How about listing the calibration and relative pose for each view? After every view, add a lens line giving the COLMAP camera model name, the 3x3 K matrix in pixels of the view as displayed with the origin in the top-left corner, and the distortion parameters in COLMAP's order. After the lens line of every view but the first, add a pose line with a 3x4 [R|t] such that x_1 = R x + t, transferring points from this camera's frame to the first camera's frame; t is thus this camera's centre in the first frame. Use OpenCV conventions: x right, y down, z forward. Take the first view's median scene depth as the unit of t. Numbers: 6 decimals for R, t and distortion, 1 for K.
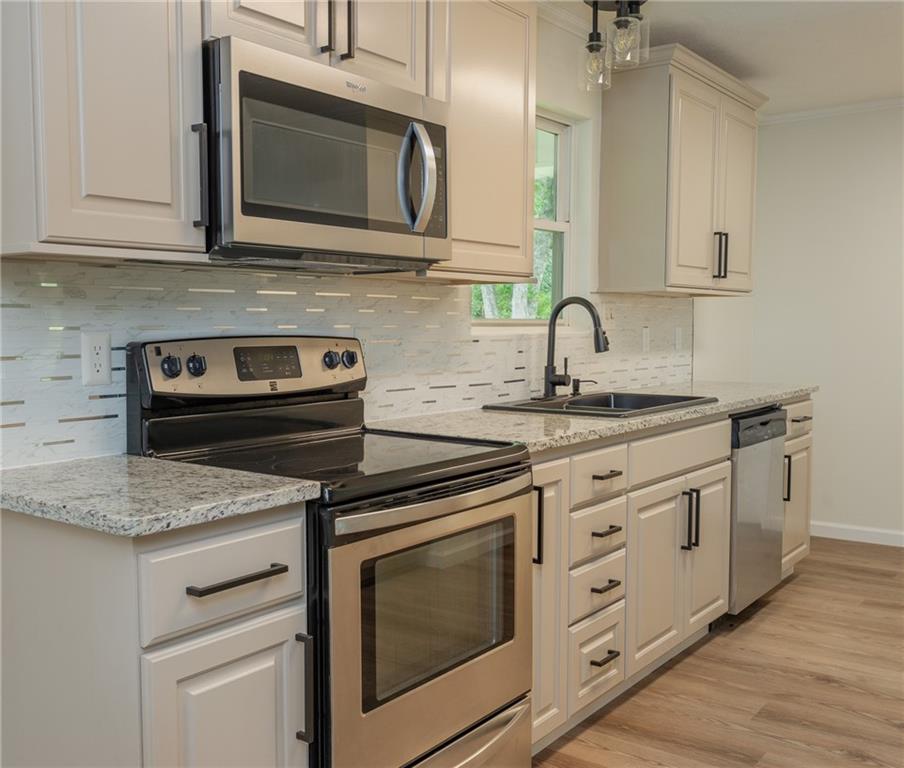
lens RADIAL K [[947.8, 0, 452.0], [0, 947.8, 384.0], [0, 0, 1]] dist [-0.022438, -0.008326]
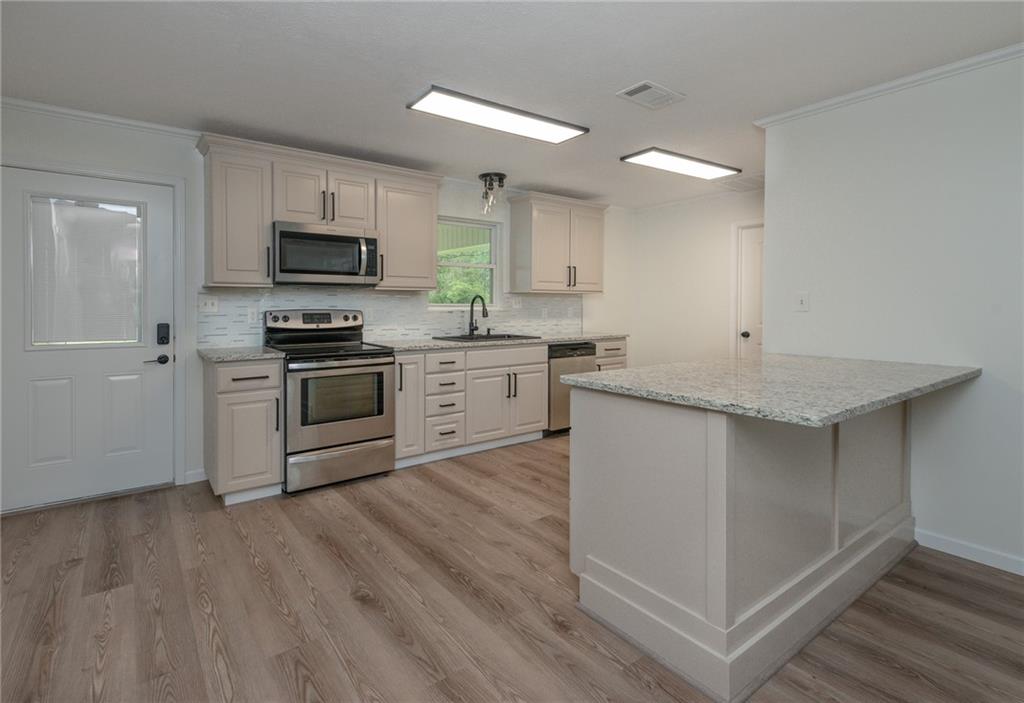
lens RADIAL K [[506.2, 0, 511.1], [0, 506.2, 310.1], [0, 0, 1]] dist [0.000051, -0.000043]
pose [[0.955996, 0.004591, -0.293343, 0.816639], [-0.020765, 0.998429, -0.052047, 0.021121], [0.292643, 0.055848, 0.954589, -0.343386]]
